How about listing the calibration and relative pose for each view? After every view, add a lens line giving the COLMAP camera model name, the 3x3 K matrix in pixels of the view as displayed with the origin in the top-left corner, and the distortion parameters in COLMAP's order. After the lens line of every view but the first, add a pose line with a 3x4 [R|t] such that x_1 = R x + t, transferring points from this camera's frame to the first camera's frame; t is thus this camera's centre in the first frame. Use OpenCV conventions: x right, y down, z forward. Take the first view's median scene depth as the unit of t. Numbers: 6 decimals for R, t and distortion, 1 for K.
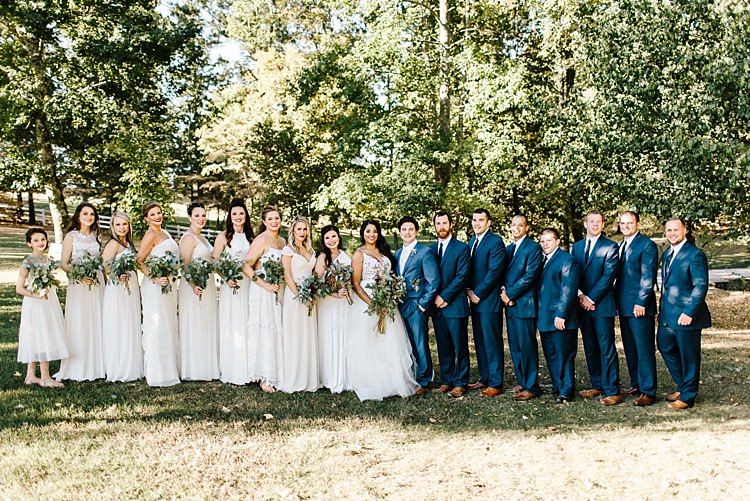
lens RADIAL K [[758.0, 0, 375.0], [0, 758.0, 250.5], [0, 0, 1]] dist [0.012999, 0.009126]
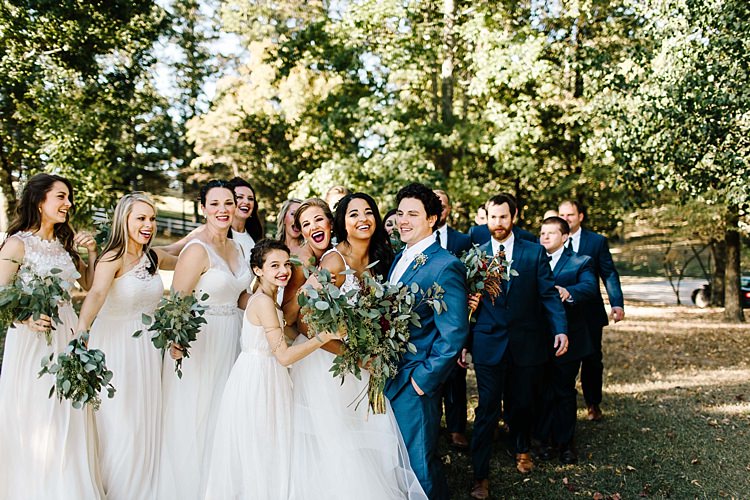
lens RADIAL K [[758.0, 0, 375.0], [0, 758.0, 250.0], [0, 0, 1]] dist [0.012999, 0.009126]
pose [[0.999636, 0.026213, 0.006379, 0.008732], [-0.026204, 0.999655, -0.001513, 0.000784], [-0.006417, 0.001345, 0.999979, 0.147371]]
